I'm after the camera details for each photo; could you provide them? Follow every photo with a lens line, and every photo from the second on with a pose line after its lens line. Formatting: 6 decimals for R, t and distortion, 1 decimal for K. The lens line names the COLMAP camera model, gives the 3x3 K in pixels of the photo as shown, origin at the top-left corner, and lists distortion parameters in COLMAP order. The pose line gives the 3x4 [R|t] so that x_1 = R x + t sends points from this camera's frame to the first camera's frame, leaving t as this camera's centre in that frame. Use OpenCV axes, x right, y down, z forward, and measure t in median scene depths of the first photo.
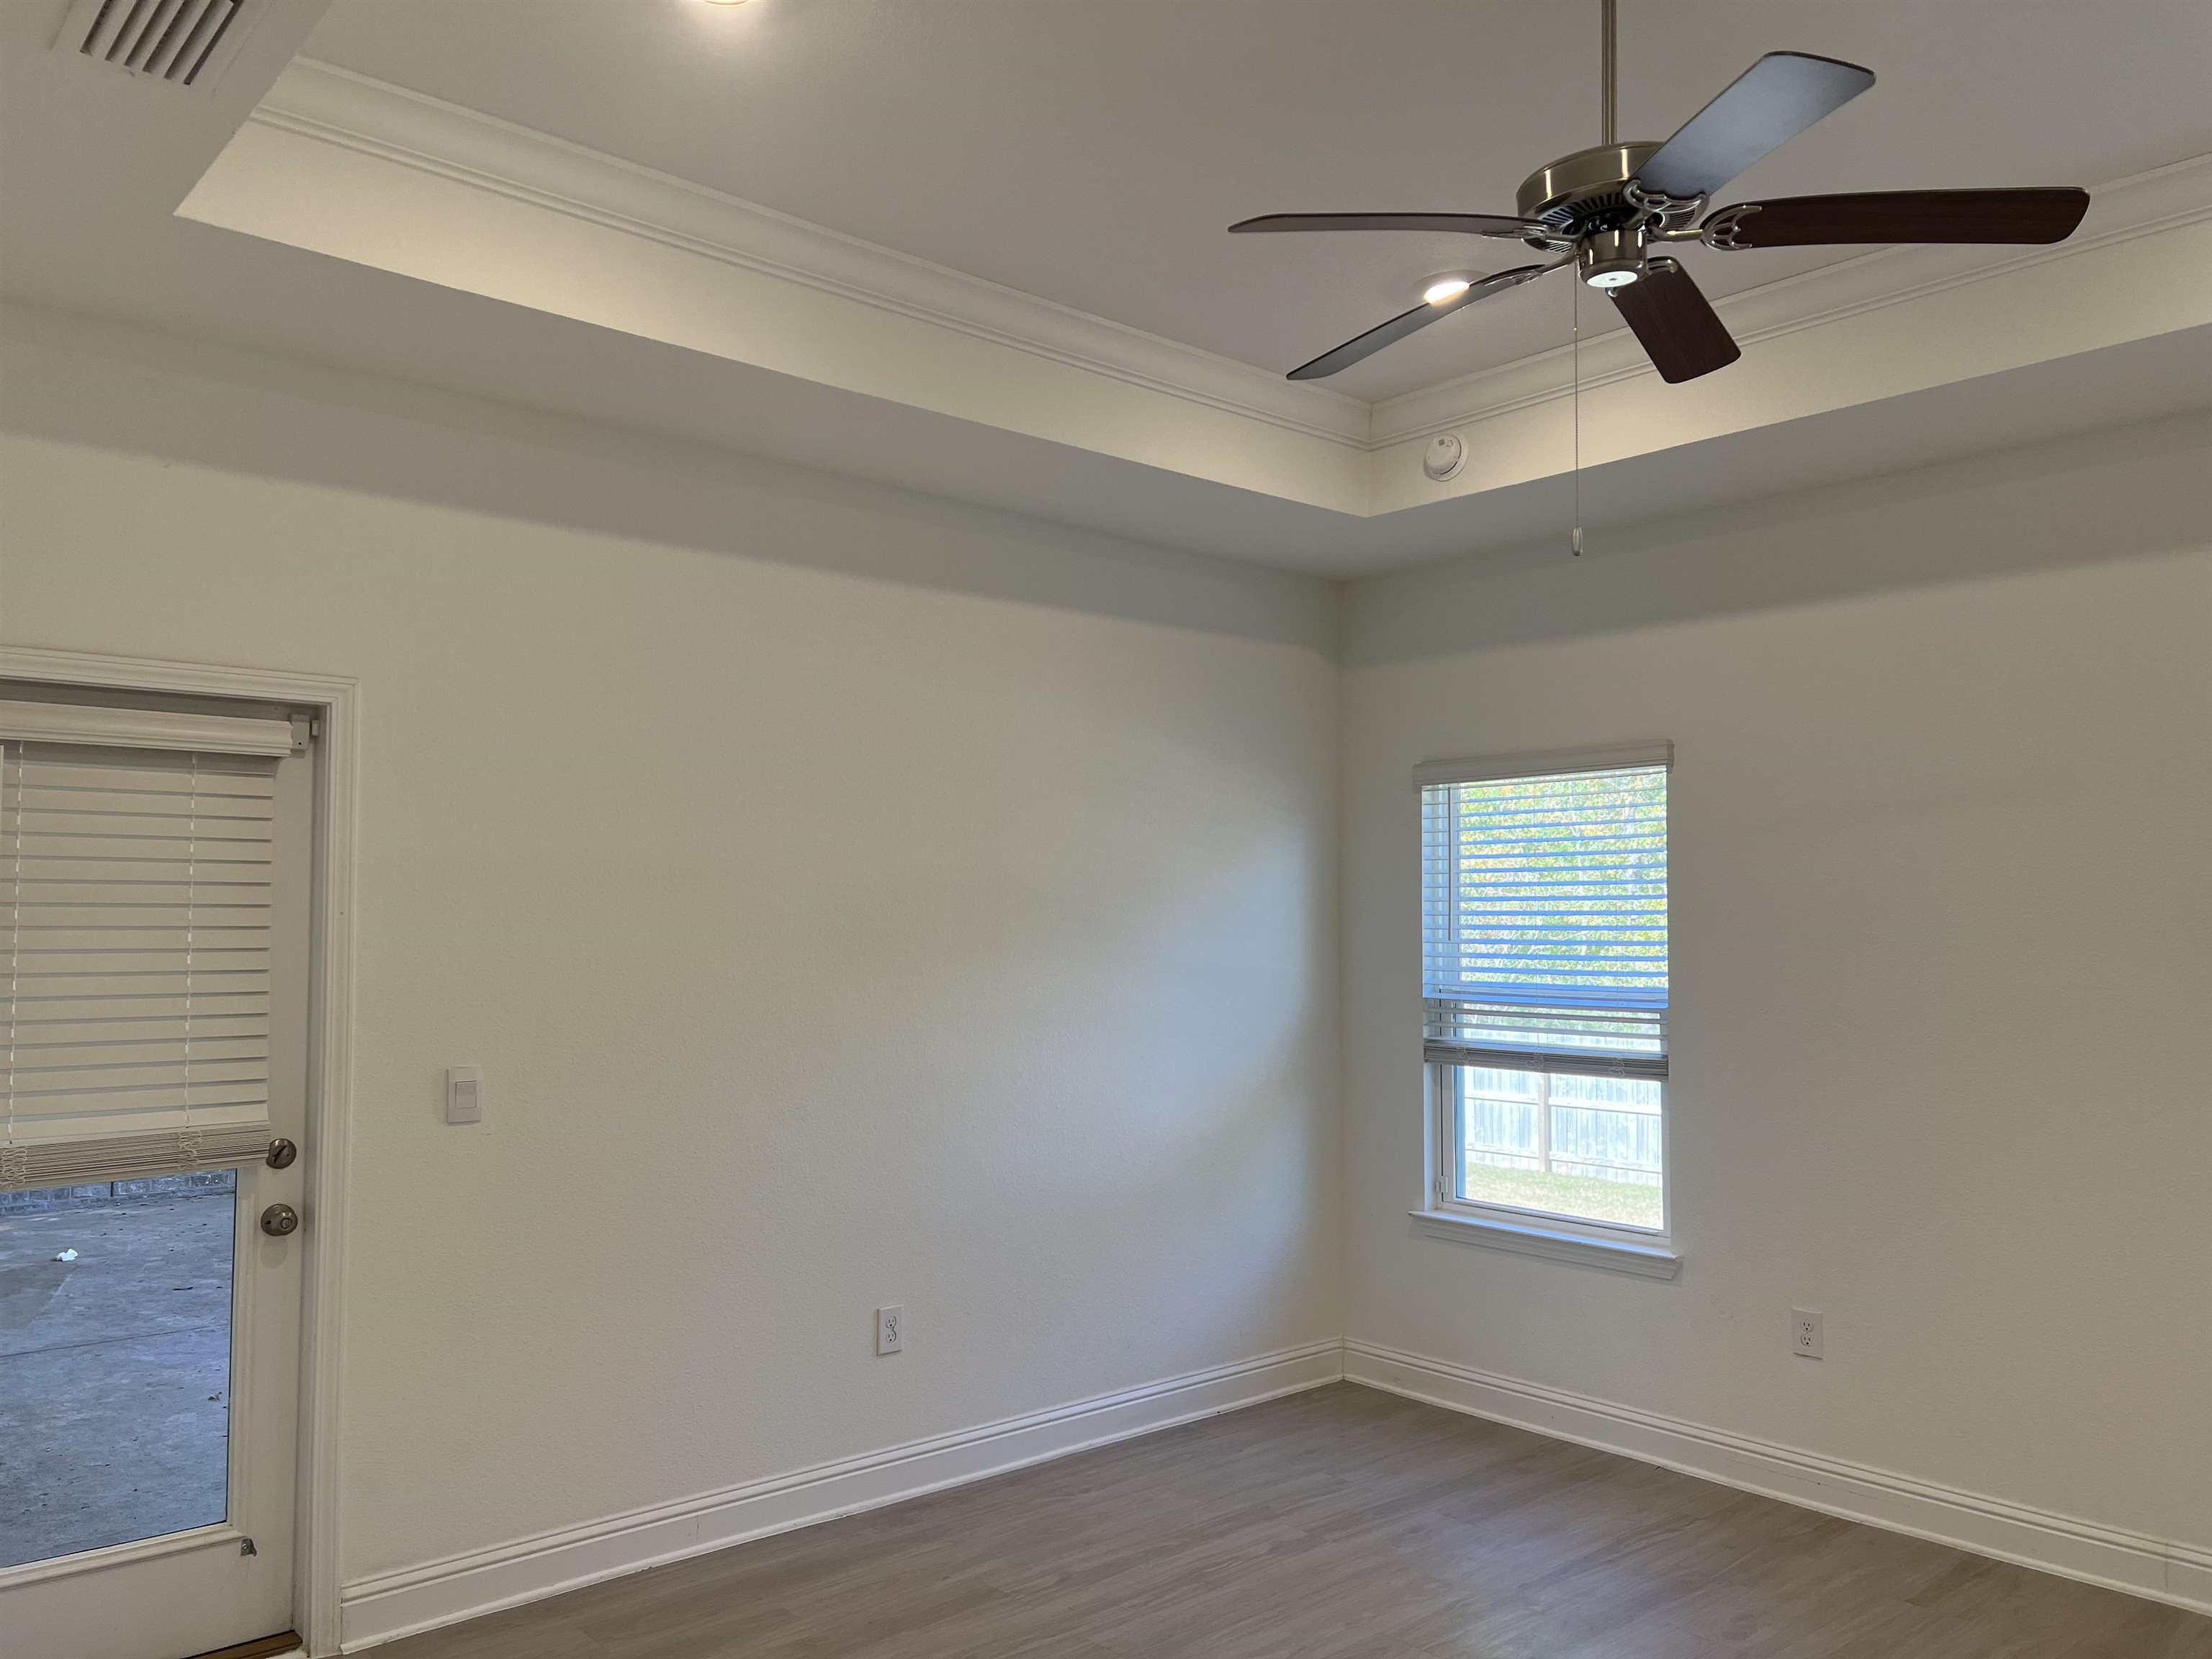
lens RADIAL K [[1675.0, 0, 1101.4], [0, 1675.0, 846.3], [0, 0, 1]] dist [0.073553, -0.074474]
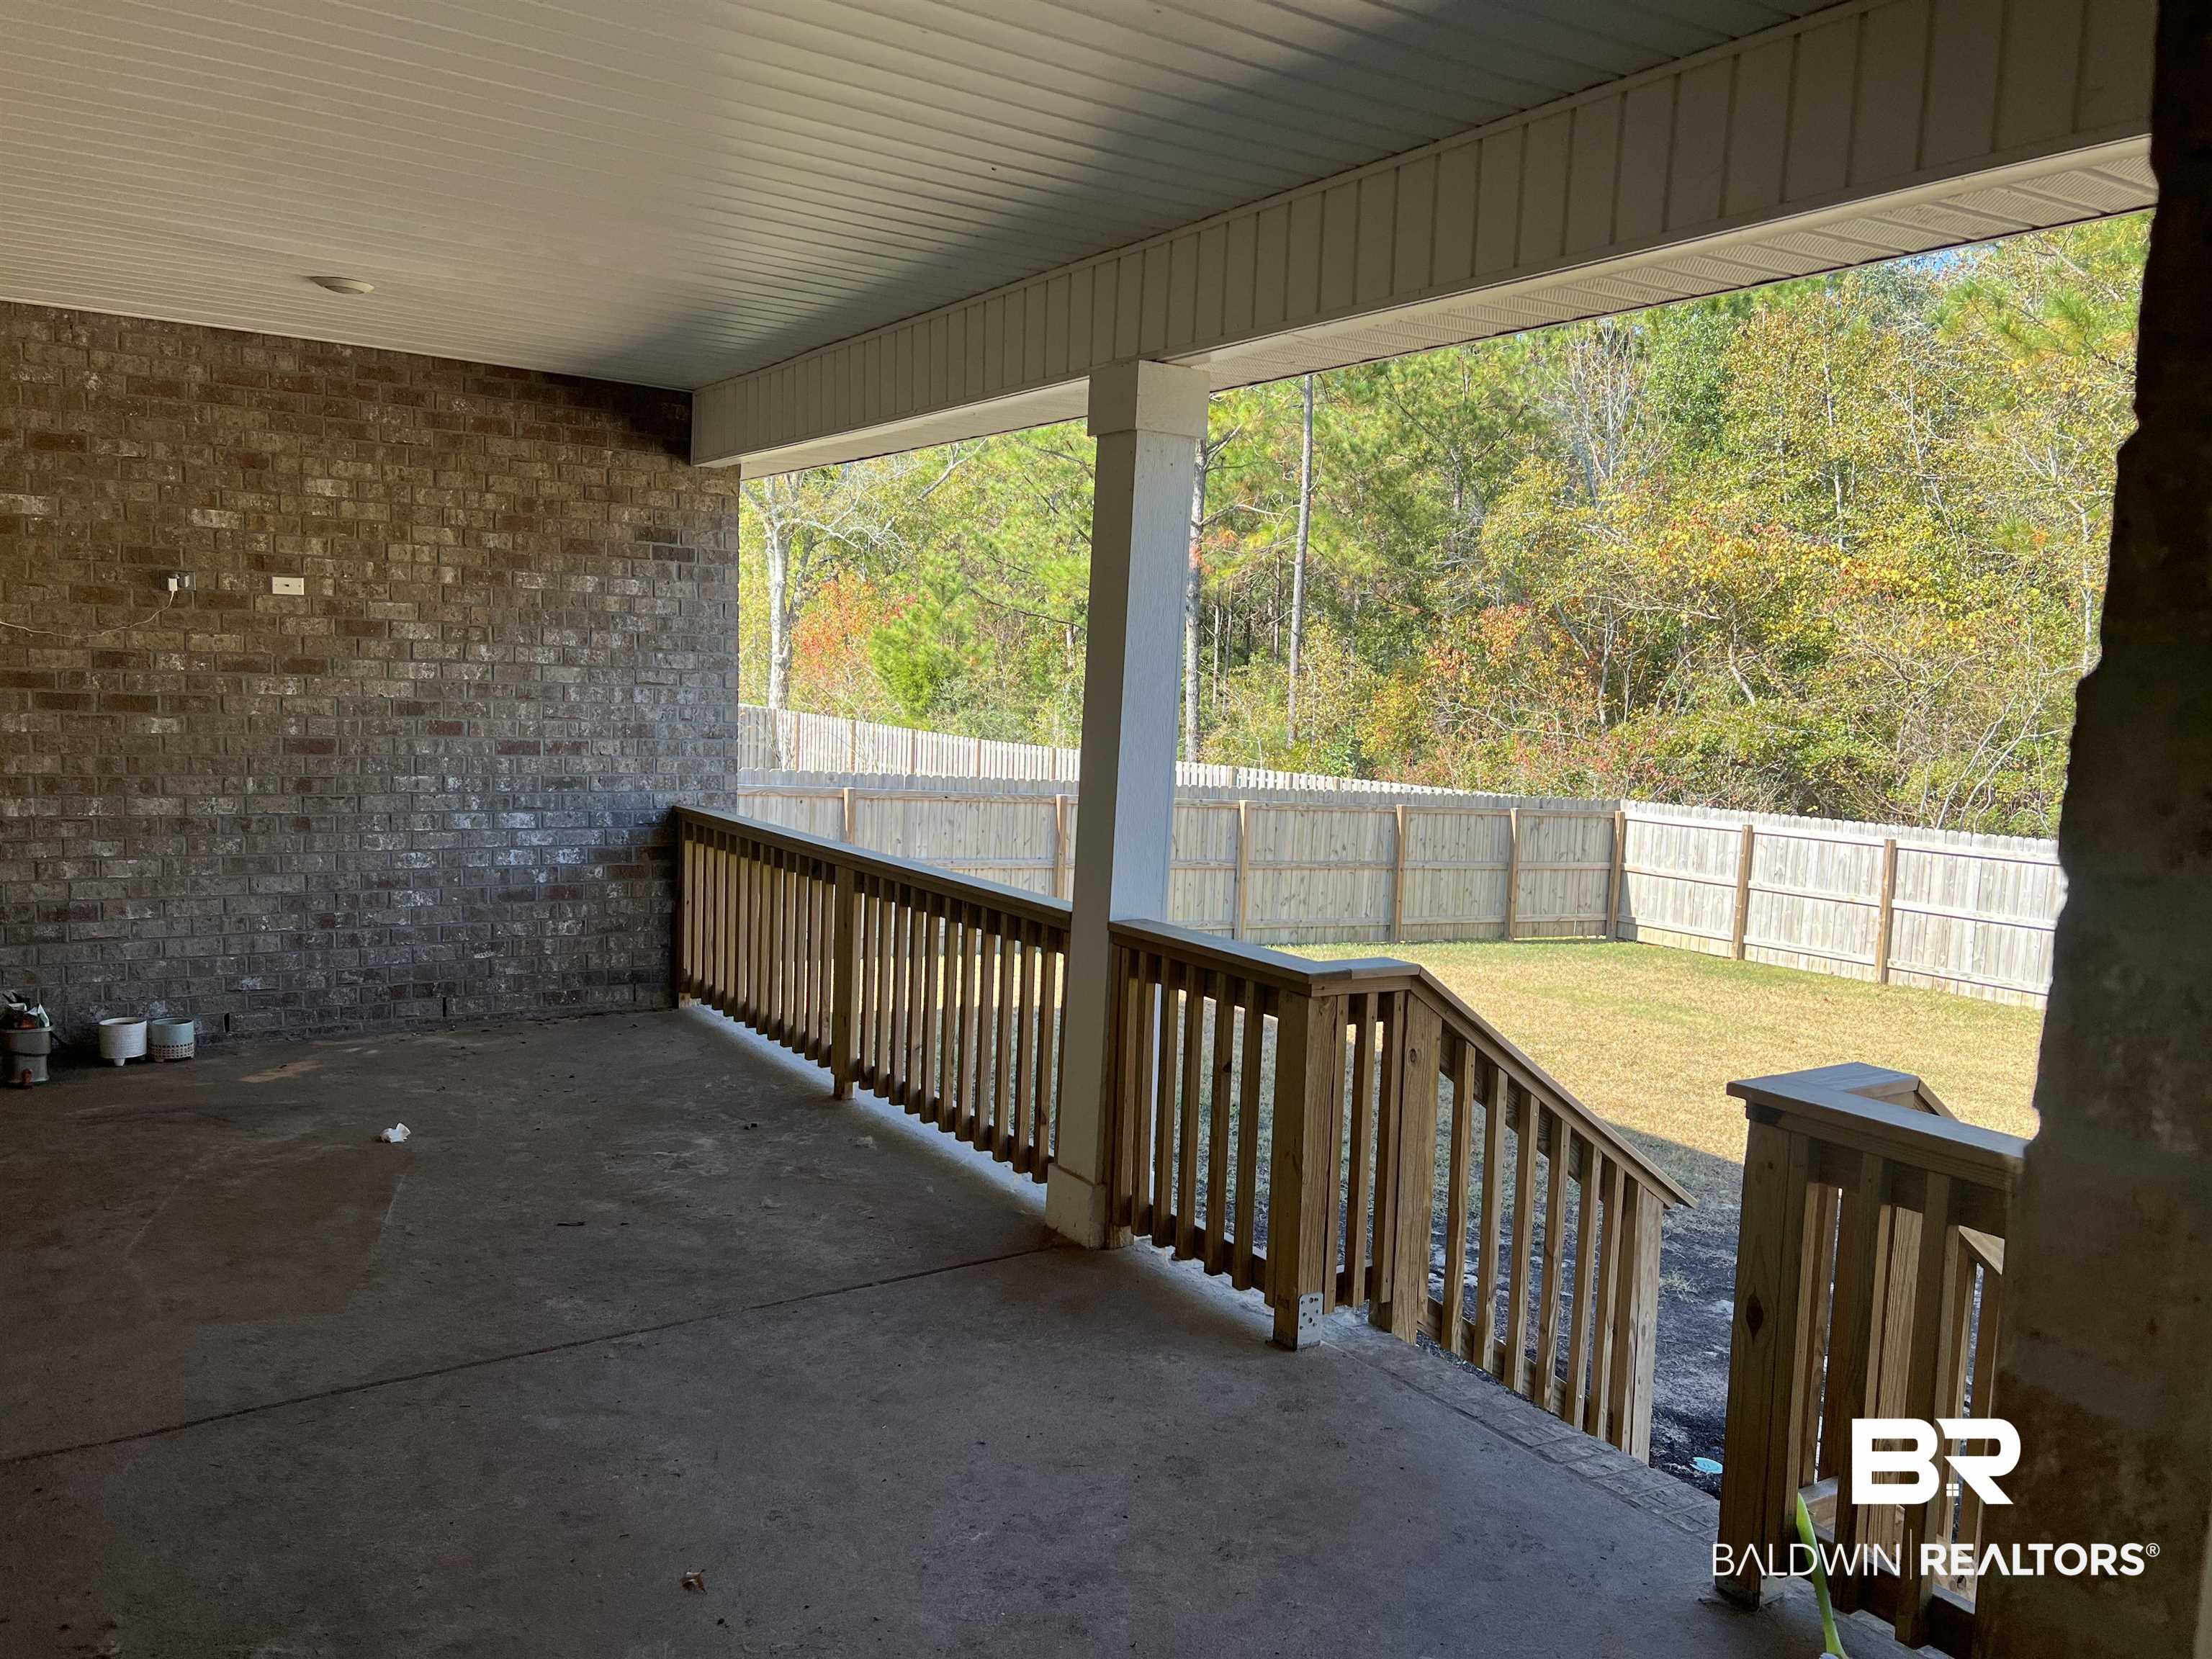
lens RADIAL K [[1675.0, 0, 1088.8], [0, 1675.0, 831.1], [0, 0, 1]] dist [0.073553, -0.074474]
pose [[0.989521, 0.040016, -0.138734, -0.094981], [-0.021849, 0.991263, 0.130079, 0.011066], [0.142727, -0.125685, 0.981750, 0.152173]]
